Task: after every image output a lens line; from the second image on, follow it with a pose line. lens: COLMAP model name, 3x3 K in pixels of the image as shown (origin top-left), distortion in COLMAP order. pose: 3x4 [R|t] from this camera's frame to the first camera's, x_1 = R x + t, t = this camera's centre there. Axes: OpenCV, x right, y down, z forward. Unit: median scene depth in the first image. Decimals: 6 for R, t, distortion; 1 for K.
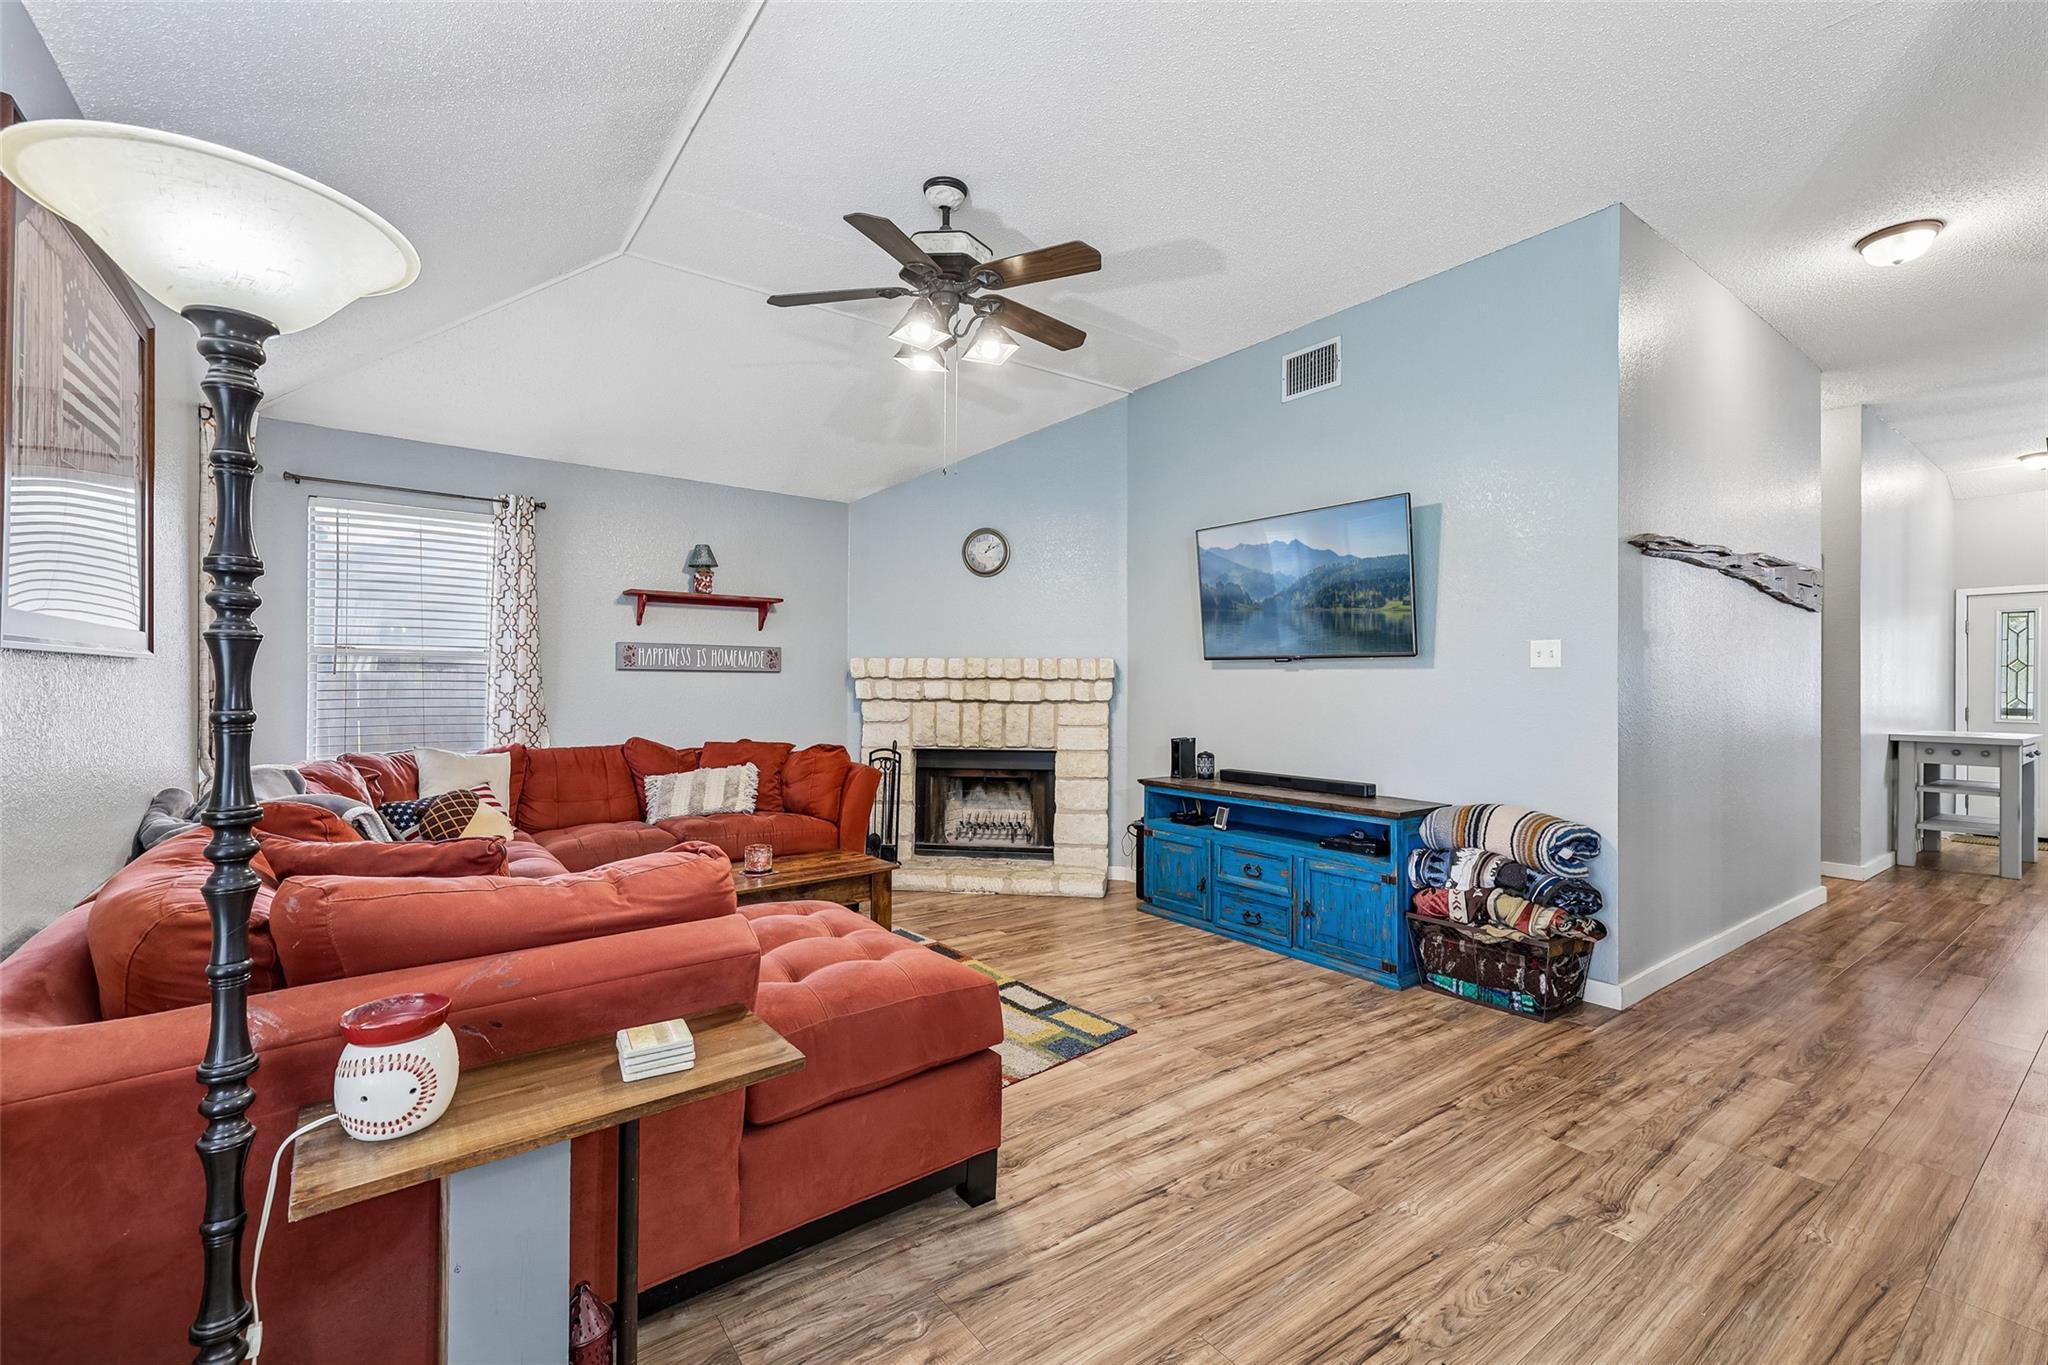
lens RADIAL K [[869.2, 0, 1029.5], [0, 869.2, 681.5], [0, 0, 1]] dist [0.004370, 0.001971]
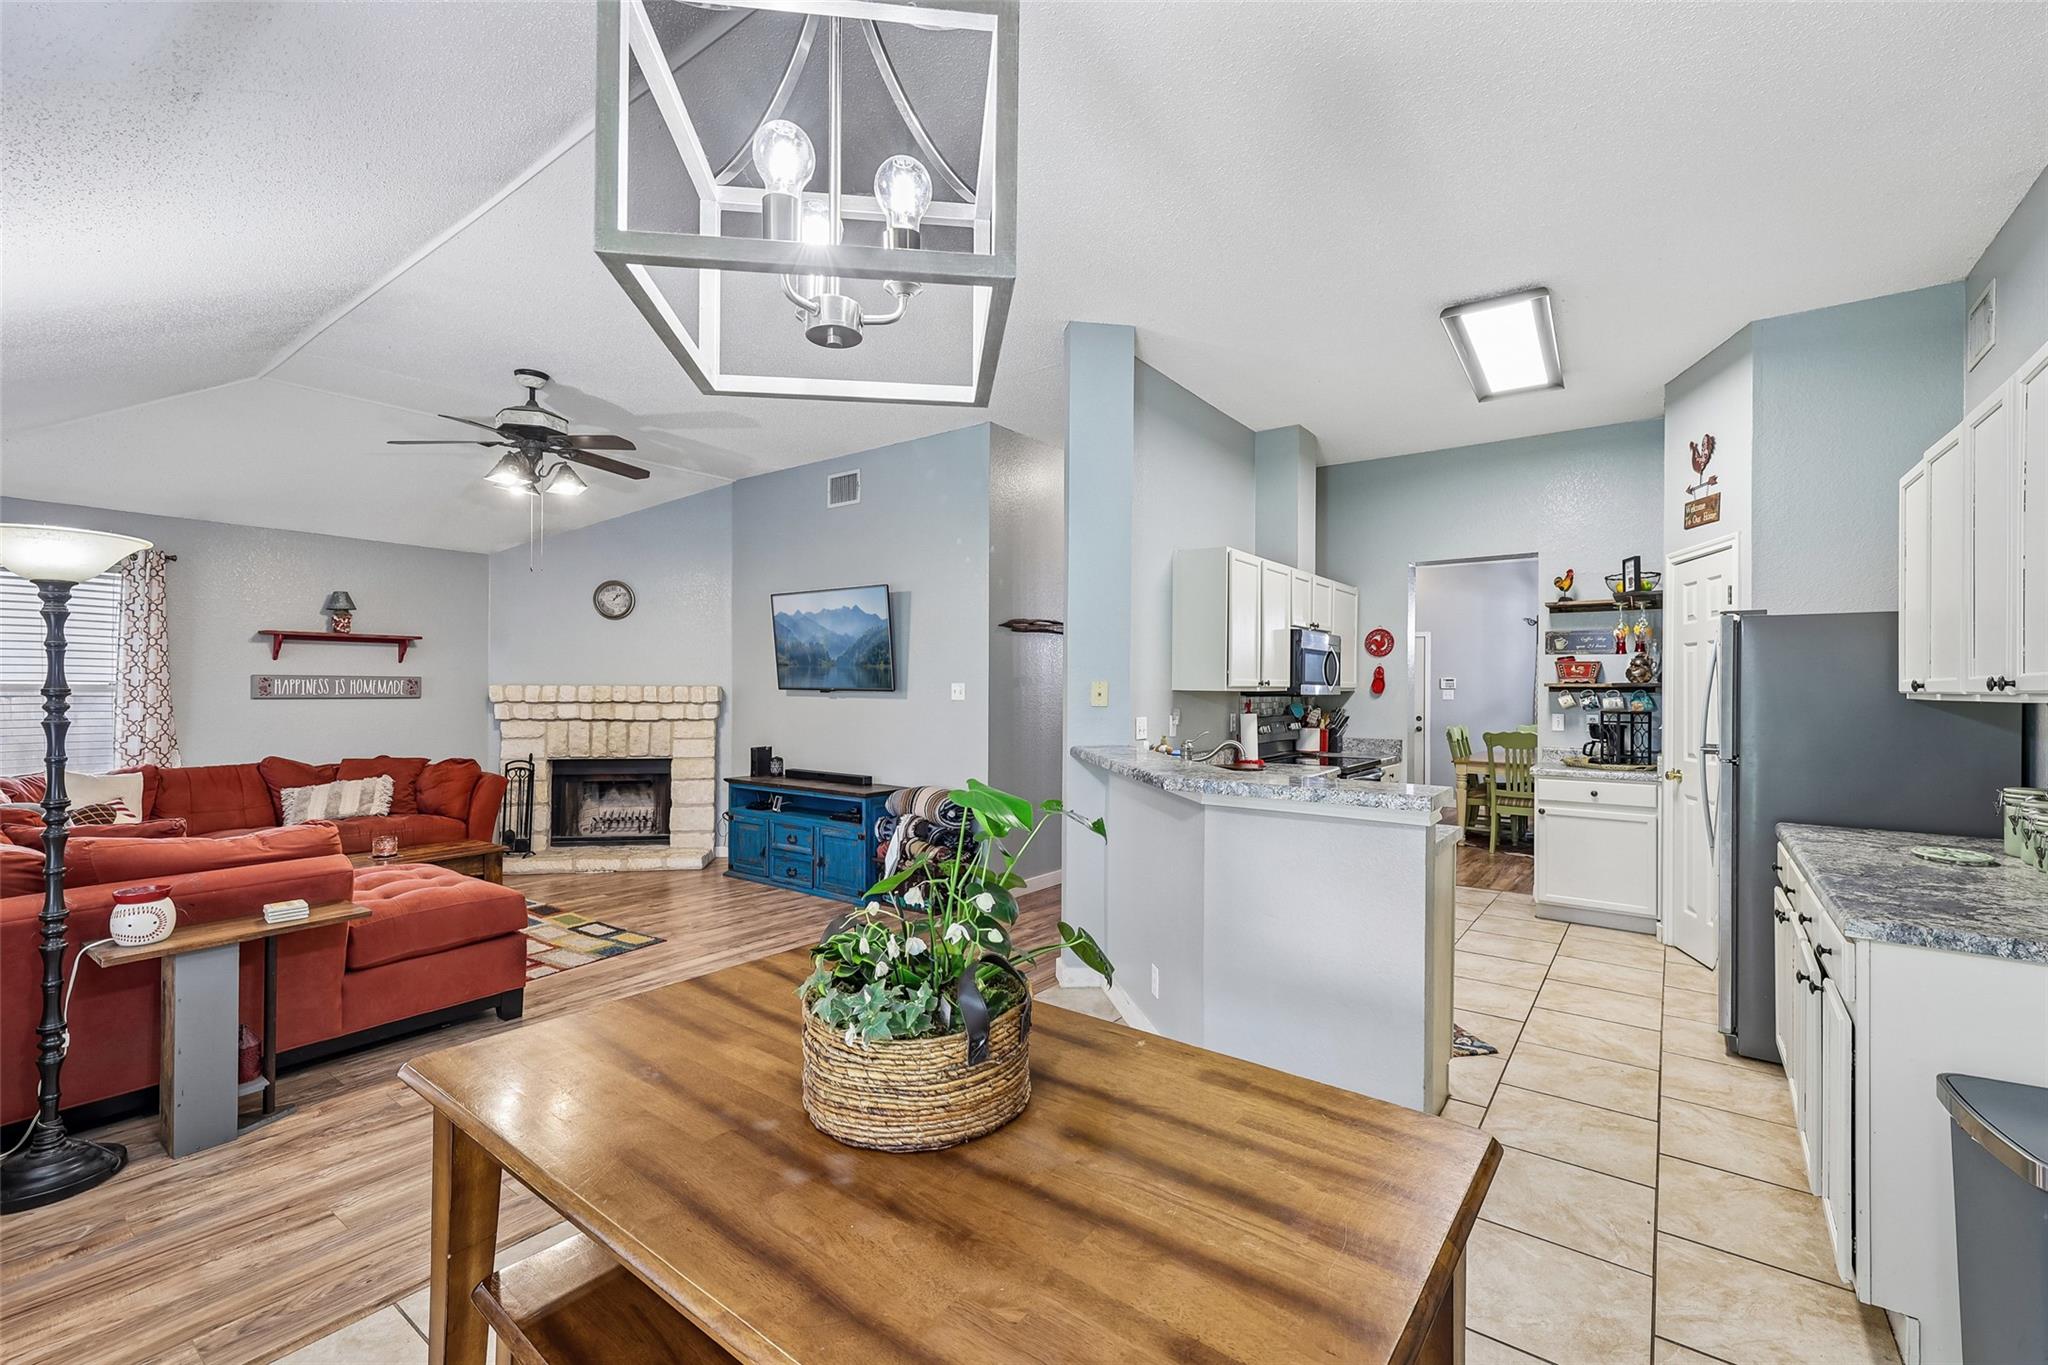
lens RADIAL K [[869.2, 0, 1029.8], [0, 869.2, 684.6], [0, 0, 1]] dist [0.004370, 0.001971]
pose [[0.957768, -0.000475, 0.287542, 0.256726], [0.000020, 0.999999, 0.001585, -0.047347], [-0.287542, -0.001512, 0.957767, -0.576132]]
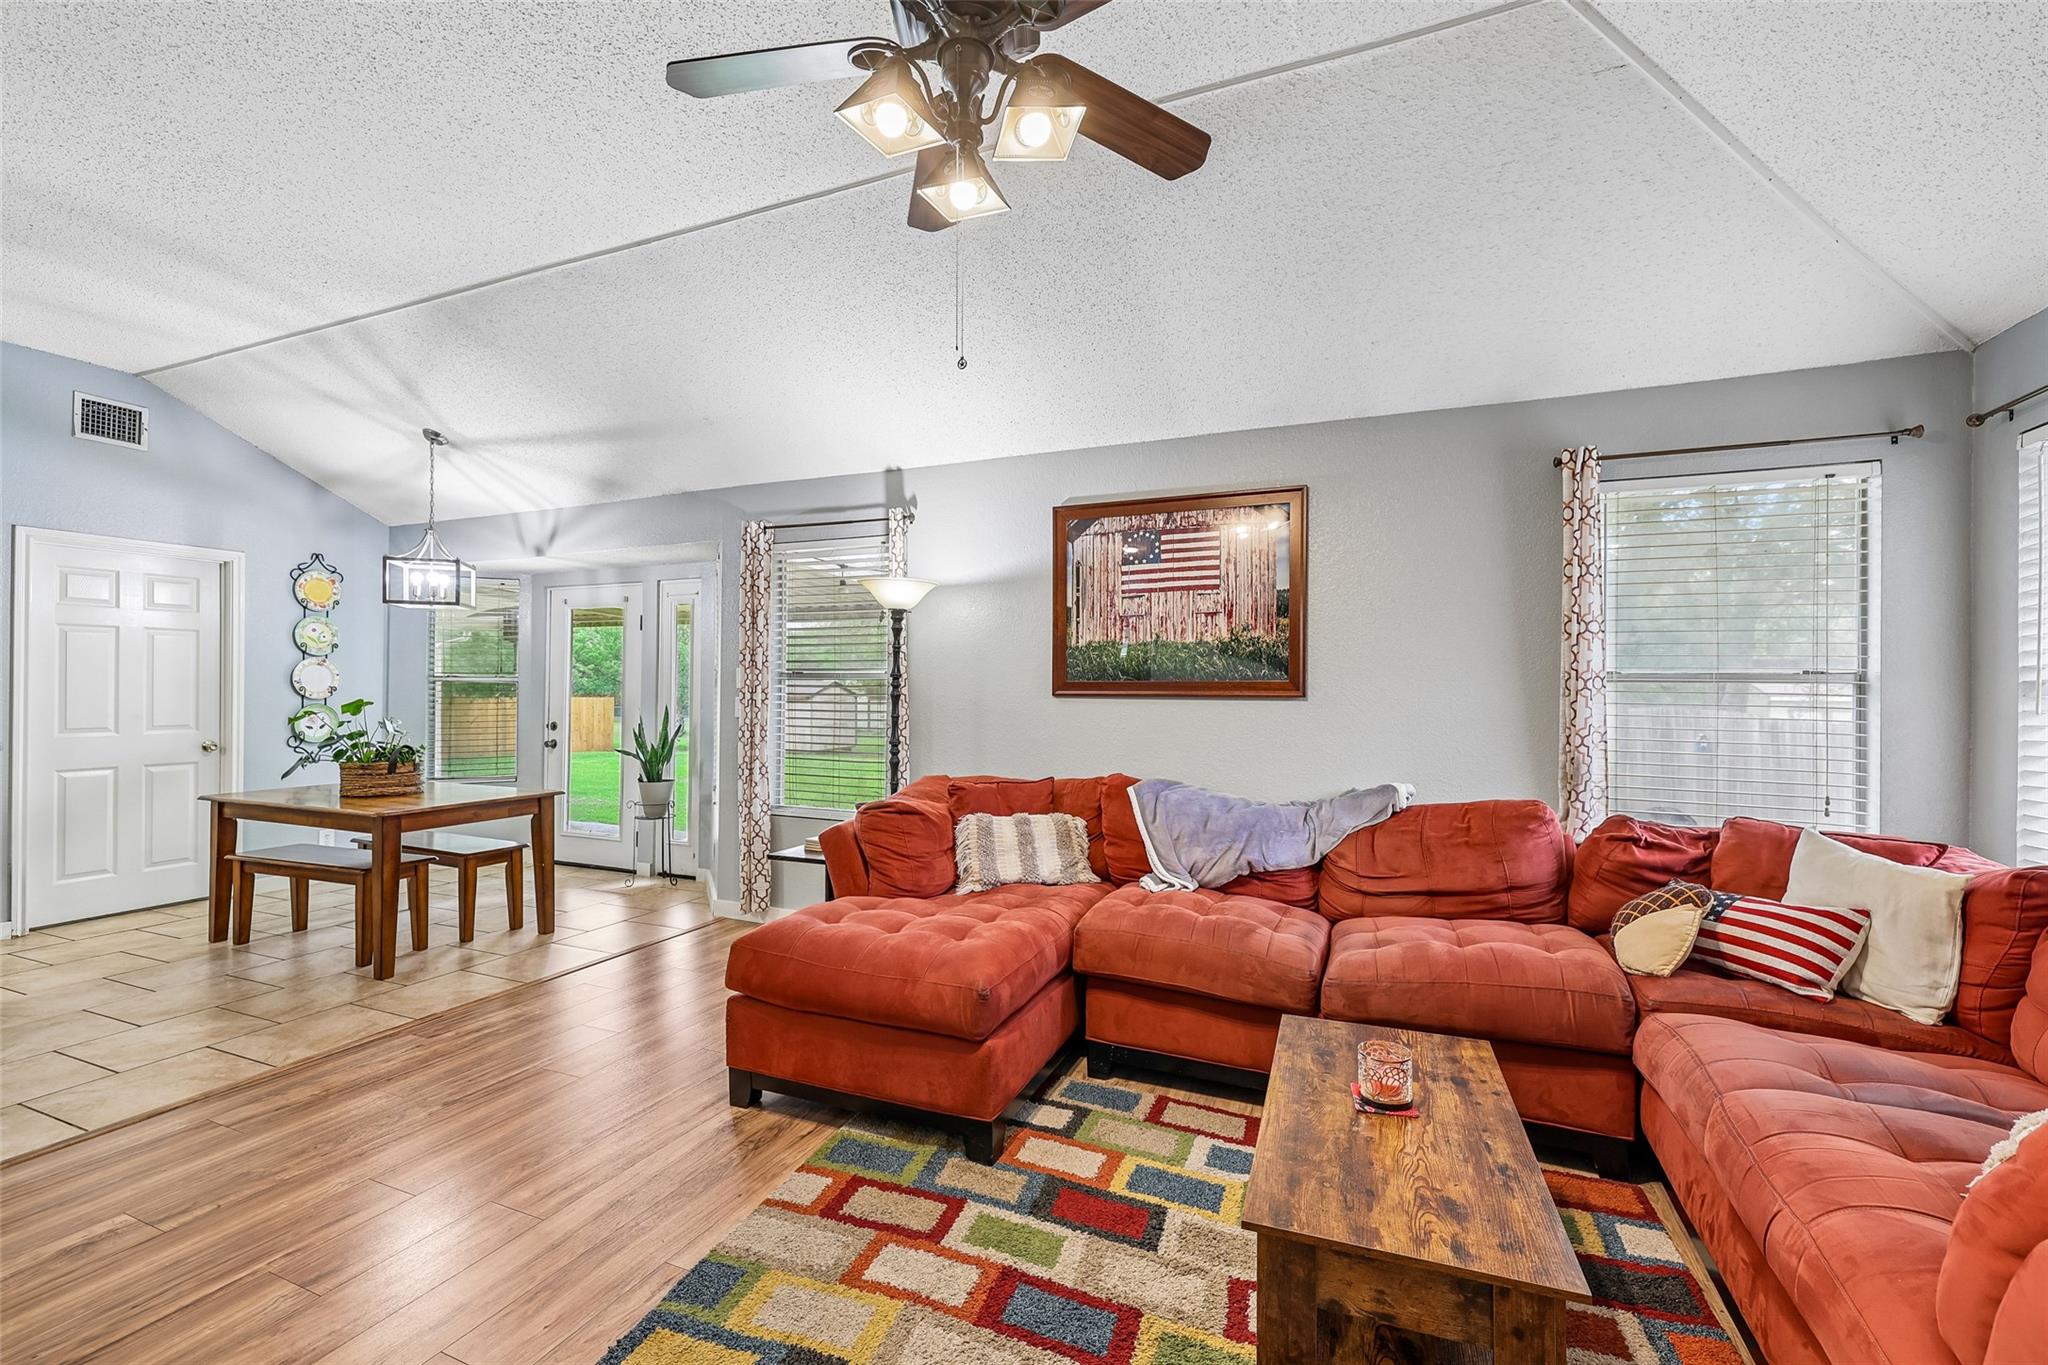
lens RADIAL K [[869.2, 0, 1030.3], [0, 869.2, 681.2], [0, 0, 1]] dist [0.004370, 0.001971]
pose [[-0.867451, -0.012330, -0.497369, 0.134872], [-0.008781, 0.999917, -0.009472, -0.023760], [0.497445, -0.003849, -0.867487, 1.392128]]
